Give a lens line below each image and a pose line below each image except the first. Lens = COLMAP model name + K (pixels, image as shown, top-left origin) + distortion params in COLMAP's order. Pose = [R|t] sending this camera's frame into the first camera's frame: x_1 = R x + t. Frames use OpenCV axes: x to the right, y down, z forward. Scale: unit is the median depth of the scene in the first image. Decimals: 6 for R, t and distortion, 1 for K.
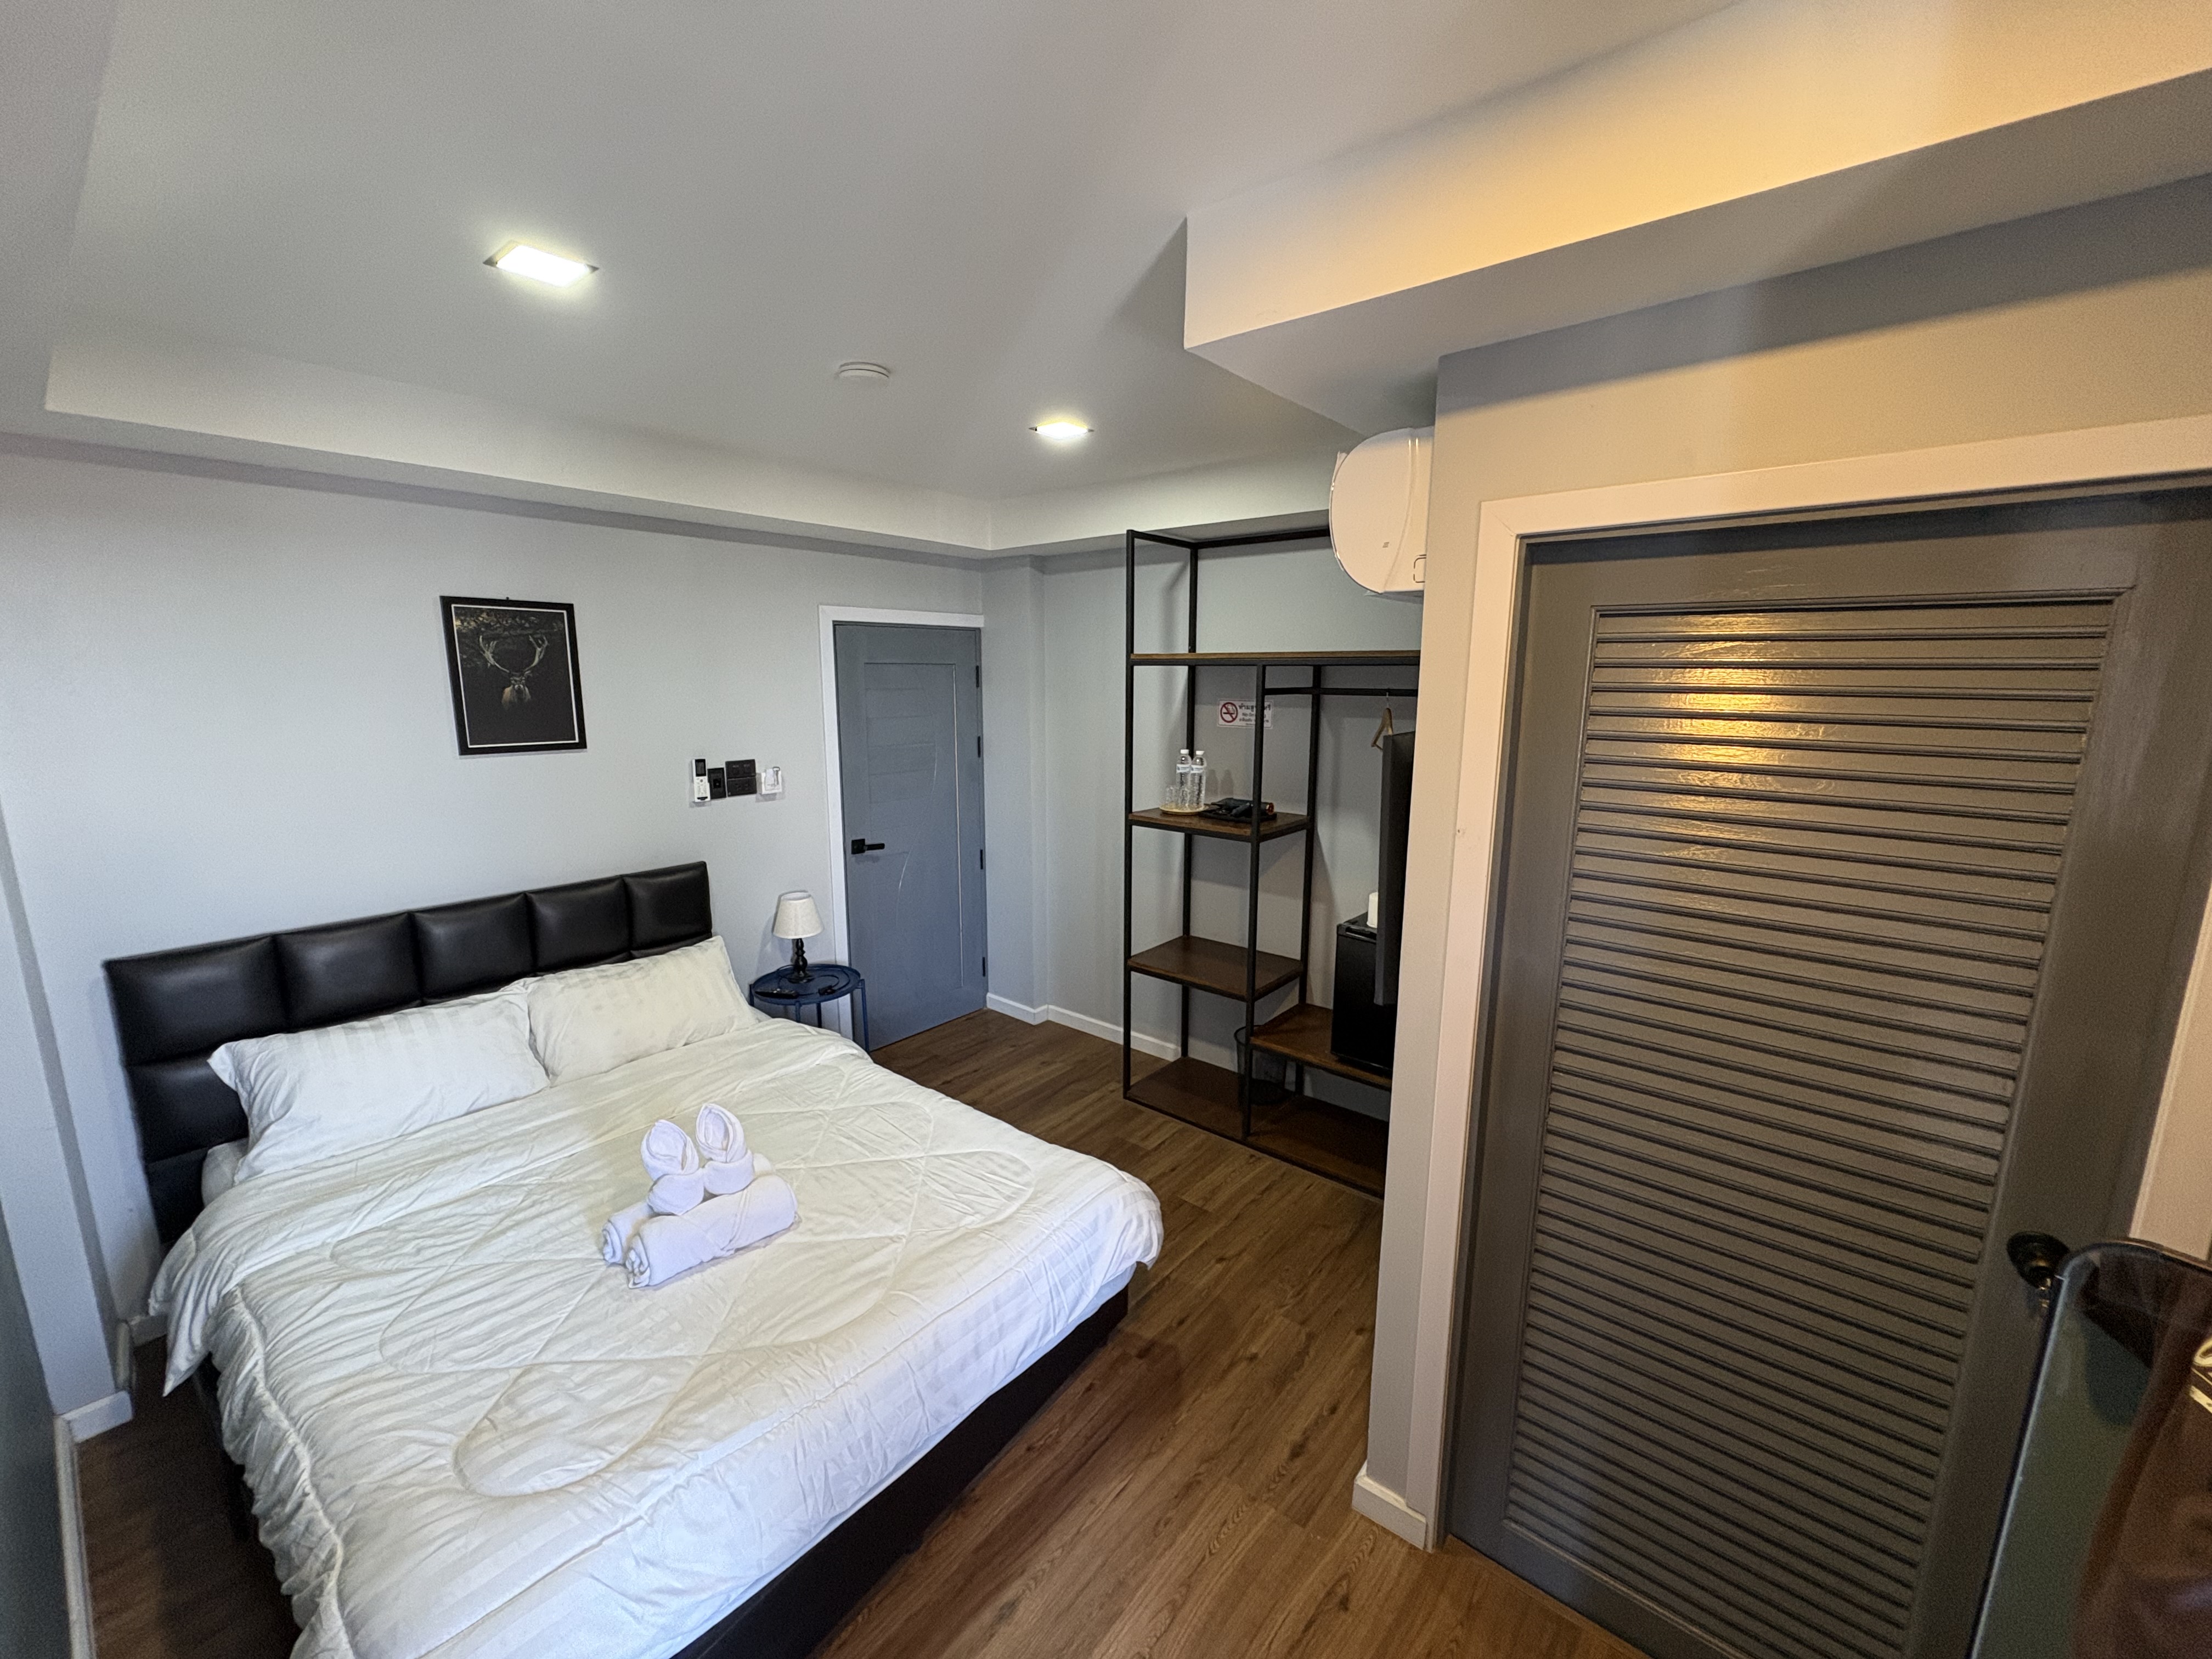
lens RADIAL K [[877.3, 0, 1104.1], [0, 877.3, 825.9], [0, 0, 1]] dist [0.002222, -0.000541]
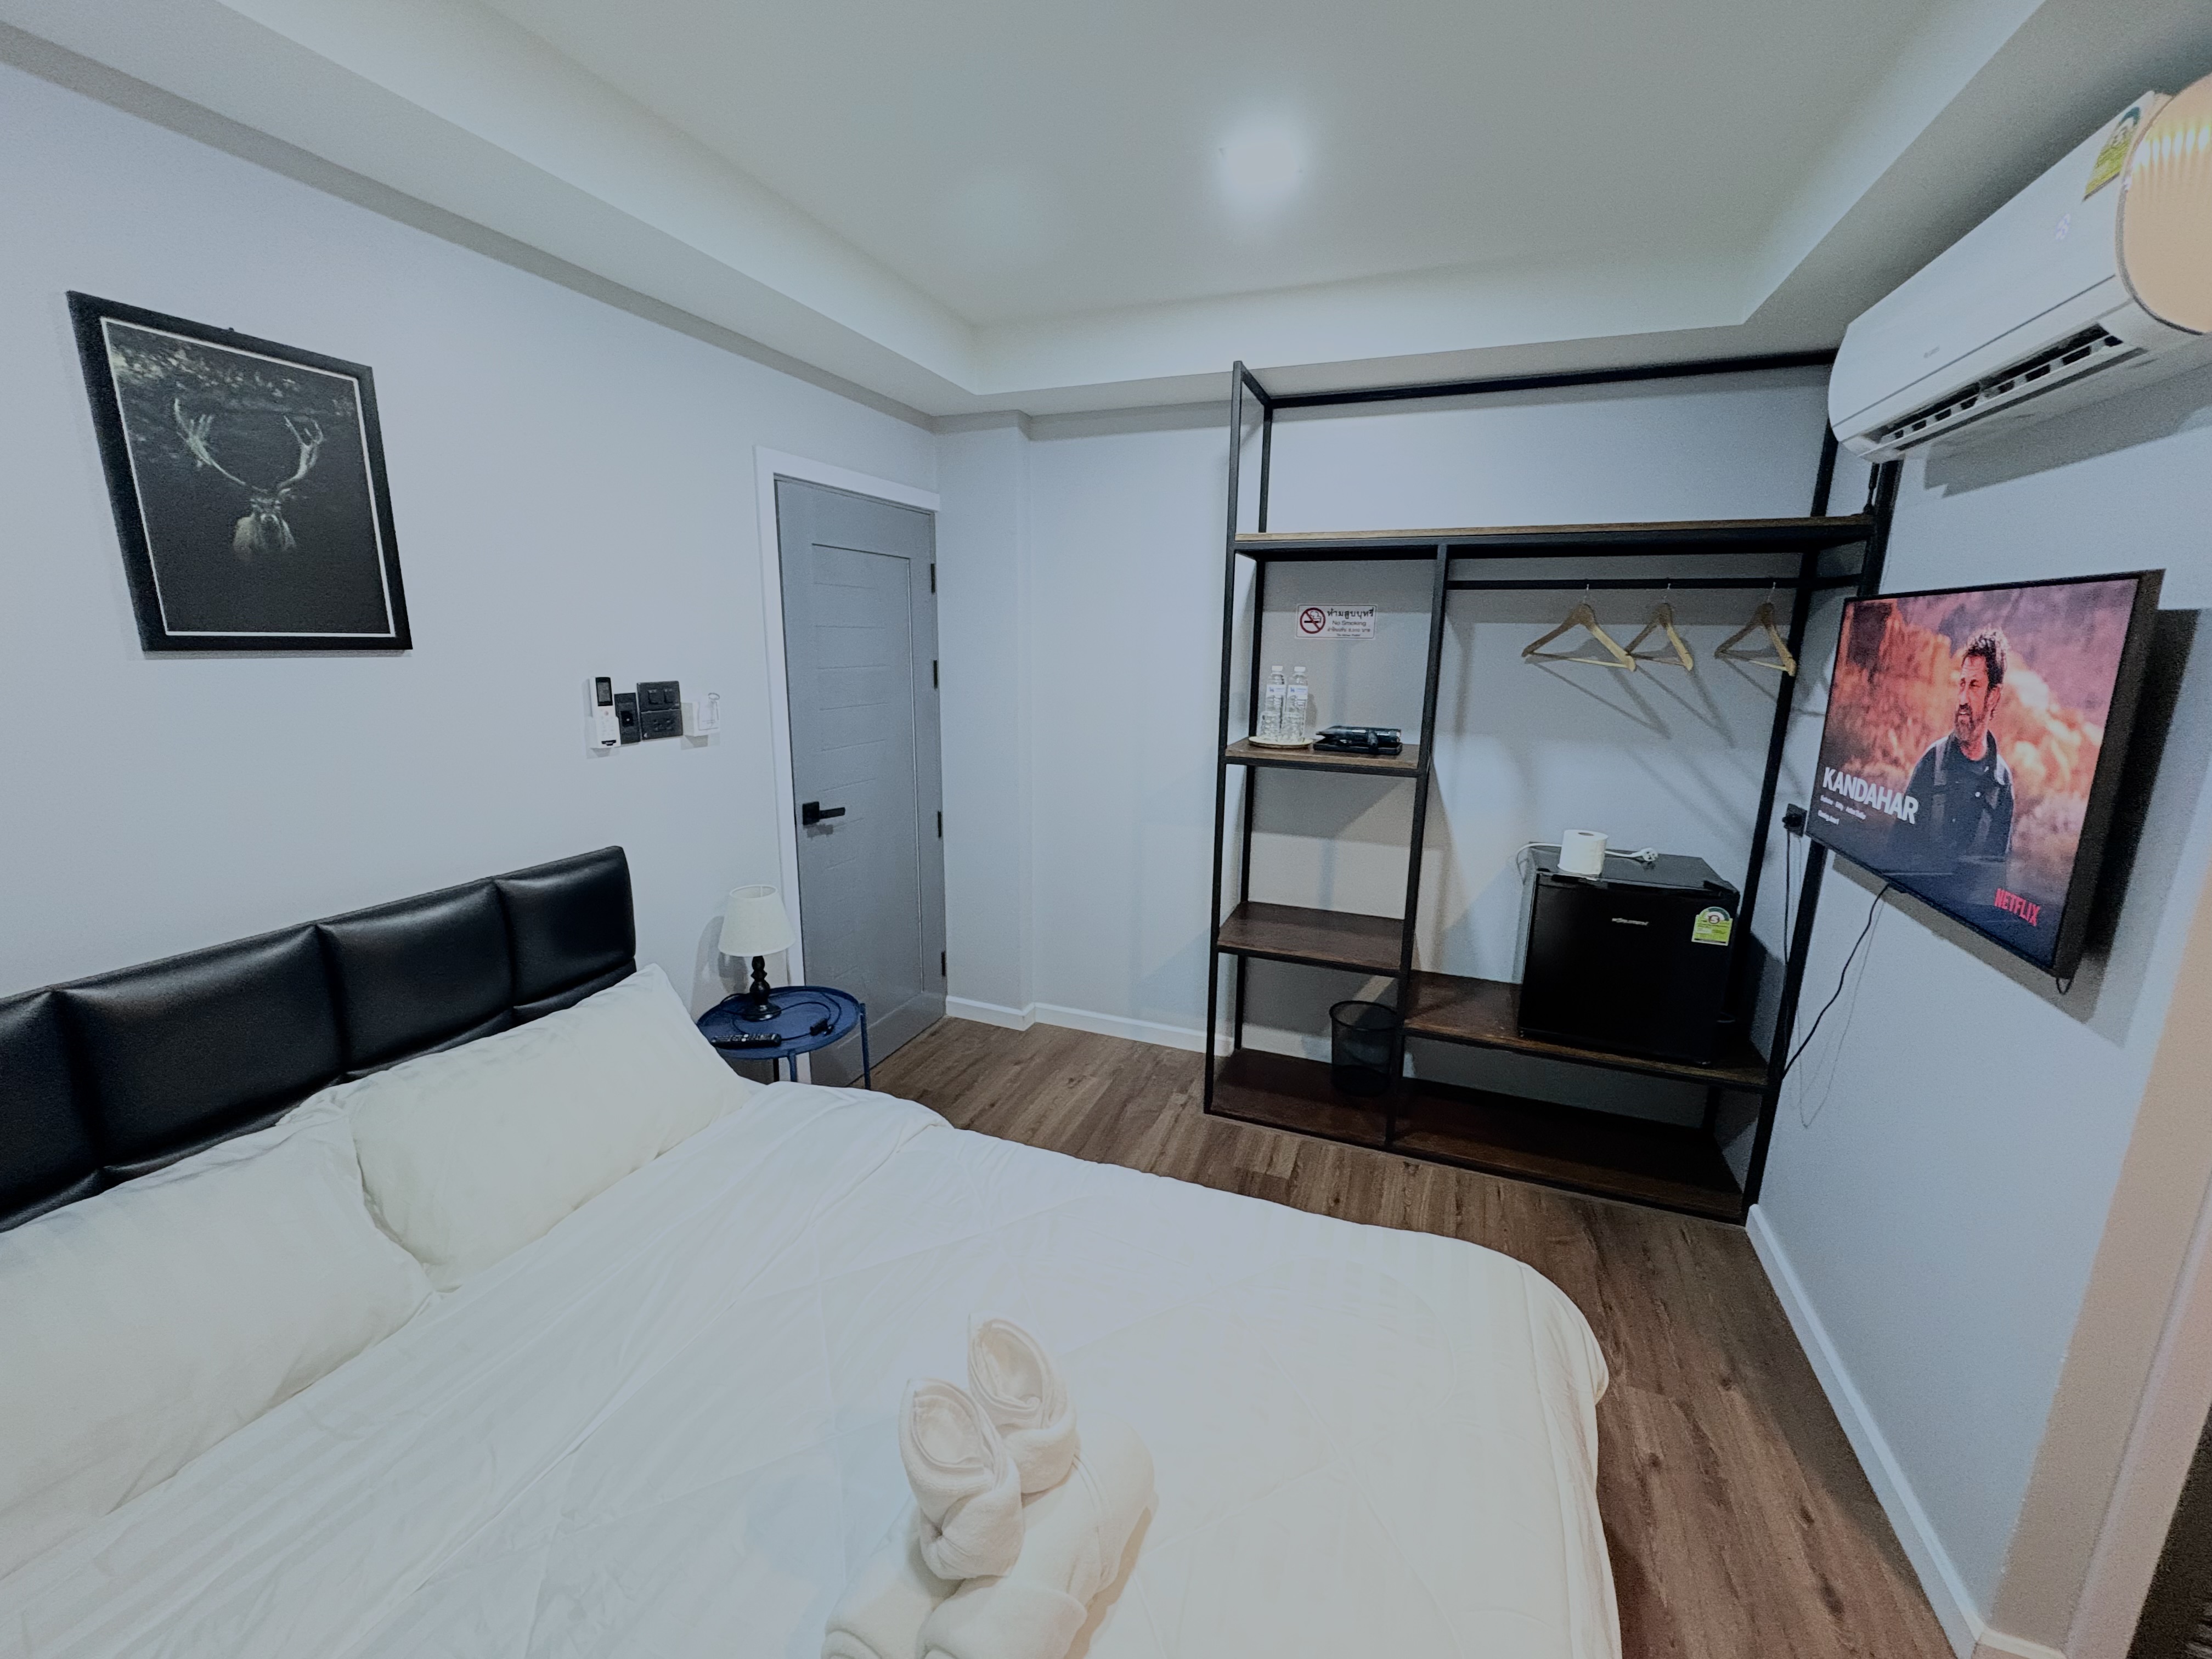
lens RADIAL K [[877.3, 0, 1096.0], [0, 877.3, 828.8], [0, 0, 1]] dist [0.002222, -0.000541]
pose [[0.950885, -0.057543, 0.304148, -0.315734], [0.043513, 0.997661, 0.052715, 0.010225], [-0.306470, -0.036892, 0.951165, 0.308440]]
